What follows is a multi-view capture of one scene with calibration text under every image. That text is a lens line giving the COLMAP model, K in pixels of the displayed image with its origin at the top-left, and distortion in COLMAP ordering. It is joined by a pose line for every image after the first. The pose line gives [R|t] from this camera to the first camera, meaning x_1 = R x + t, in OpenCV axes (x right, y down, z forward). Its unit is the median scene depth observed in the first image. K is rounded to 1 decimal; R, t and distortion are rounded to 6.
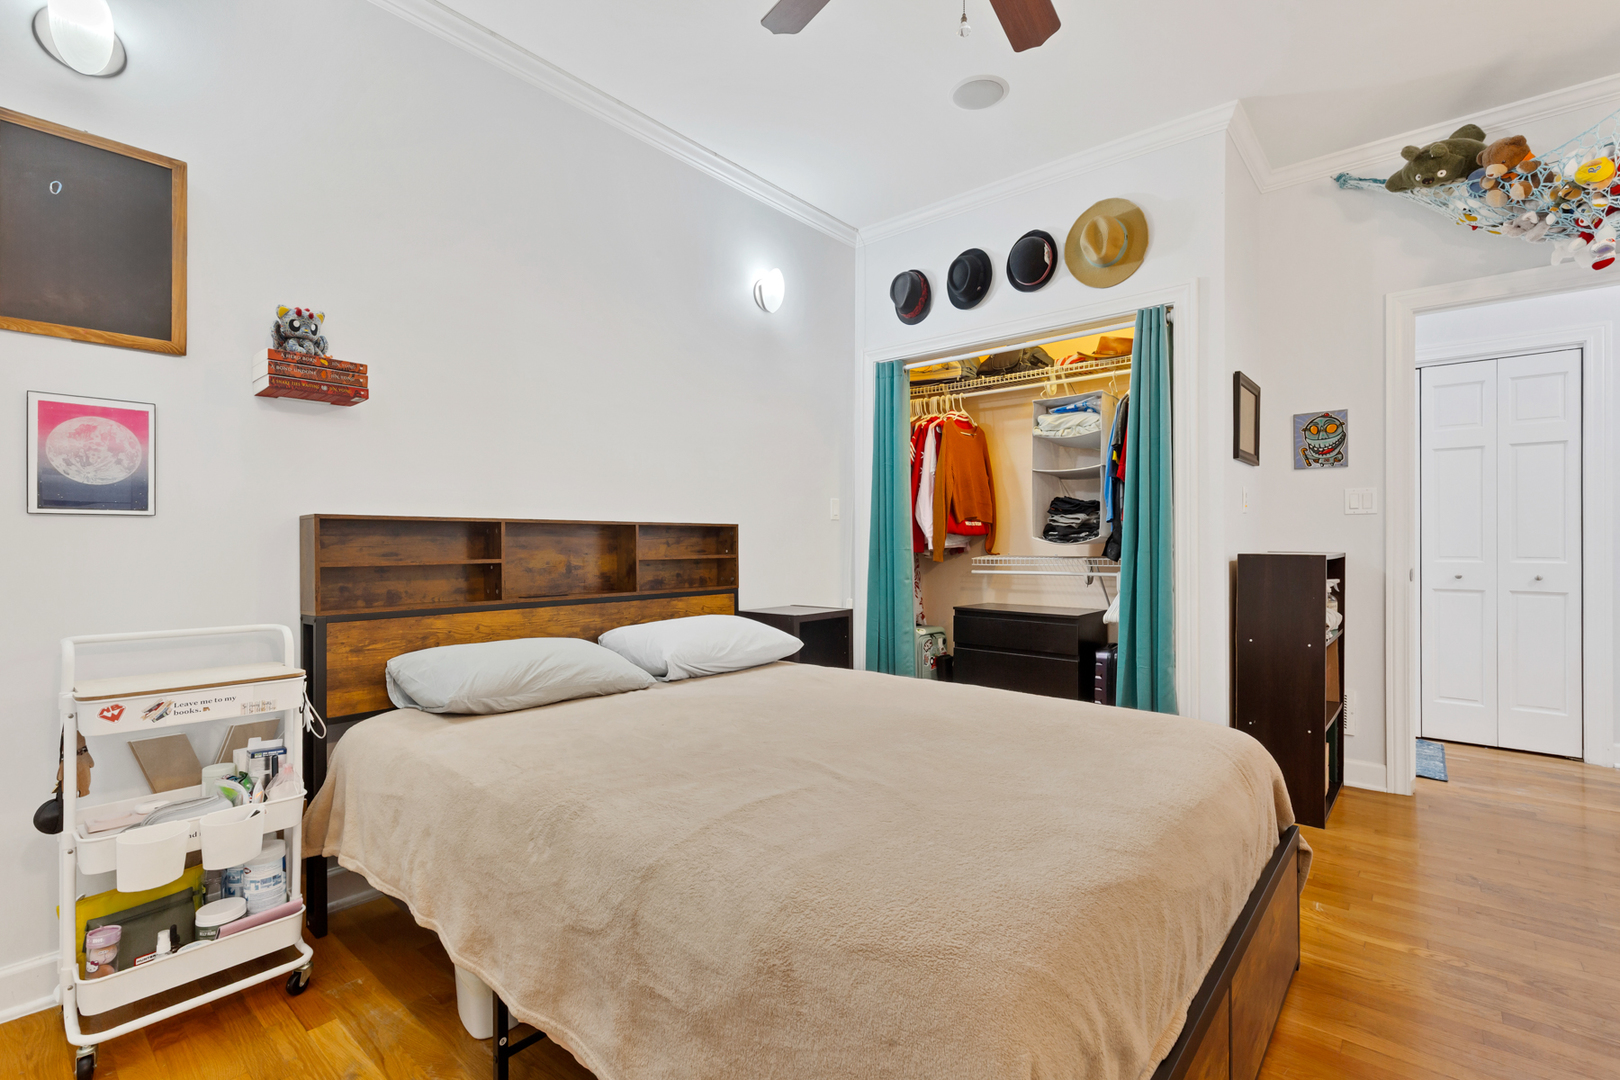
lens RADIAL K [[730.7, 0, 819.0], [0, 730.7, 539.0], [0, 0, 1]] dist [0.003290, -0.000097]
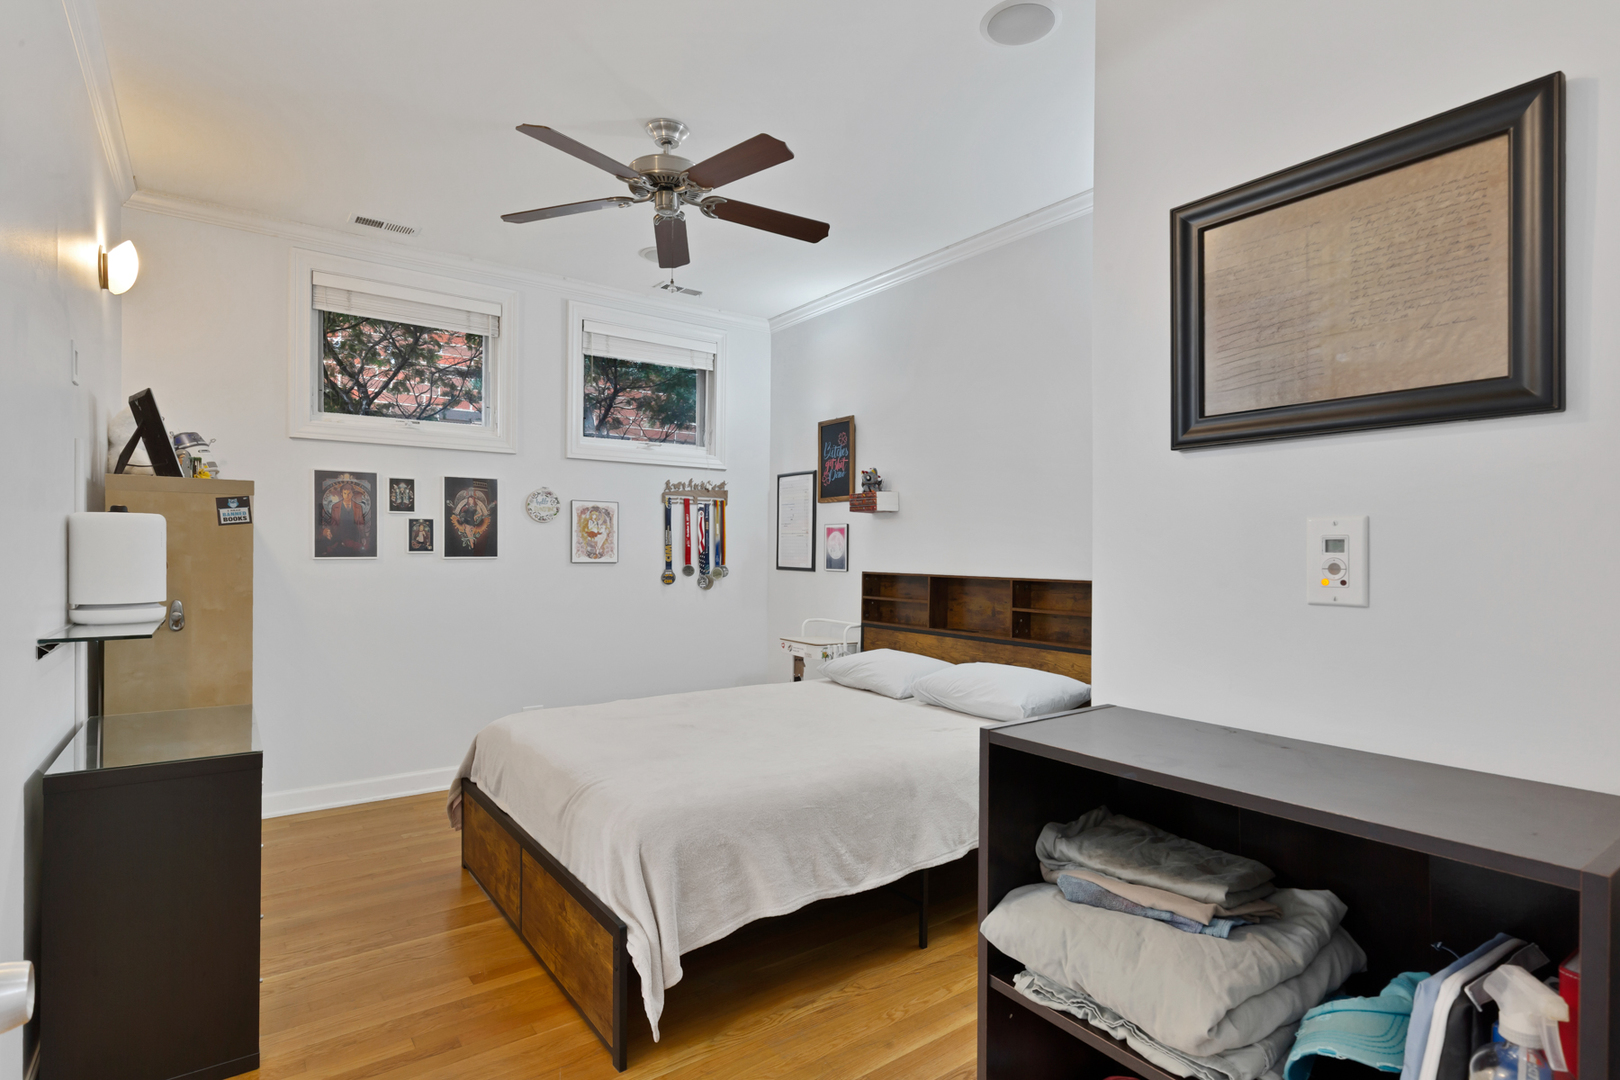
lens RADIAL K [[798.2, 0, 814.3], [0, 798.2, 550.3], [0, 0, 1]] dist [-0.002468, -0.000191]
pose [[-0.220301, 0.001822, -0.975430, 1.085118], [-0.002453, 0.999994, 0.002421, -0.071303], [0.975429, 0.002926, -0.220296, 0.993661]]
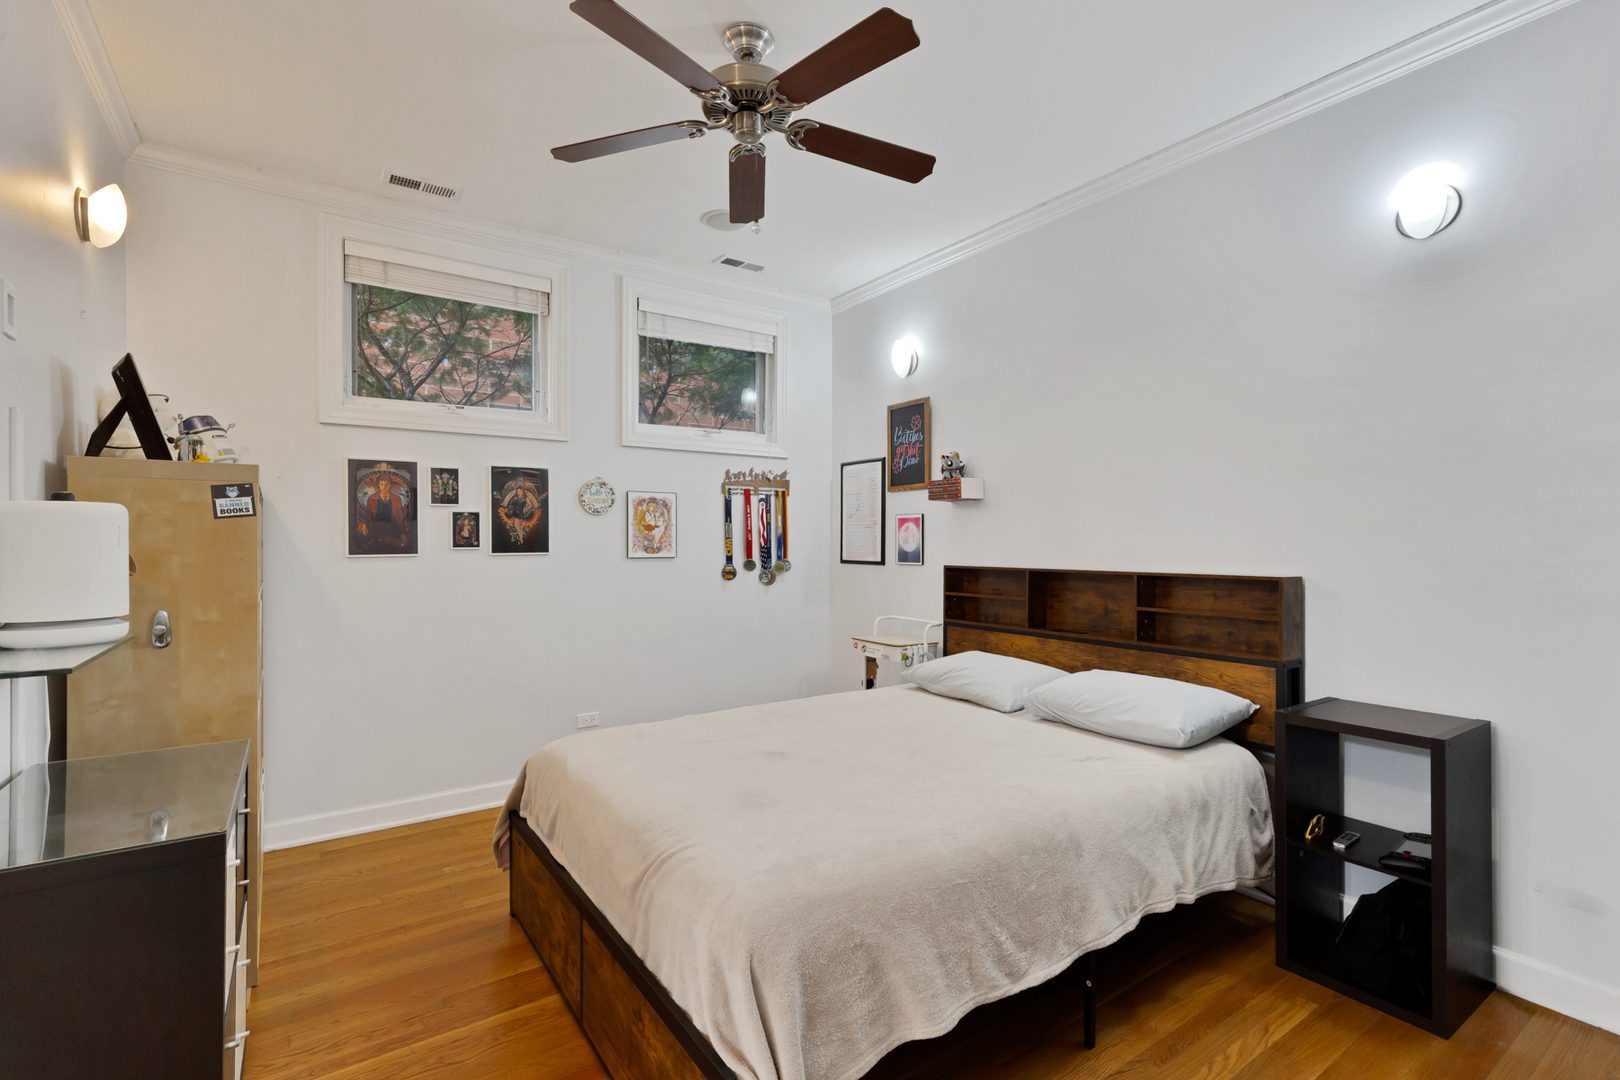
lens RADIAL K [[730.7, 0, 819.0], [0, 730.7, 539.0], [0, 0, 1]] dist [0.003290, -0.000097]
pose [[-0.242040, -0.001027, -0.970266, 0.859819], [0.006249, 0.999977, -0.002617, -0.071439], [0.970246, -0.006696, -0.242028, 0.836711]]
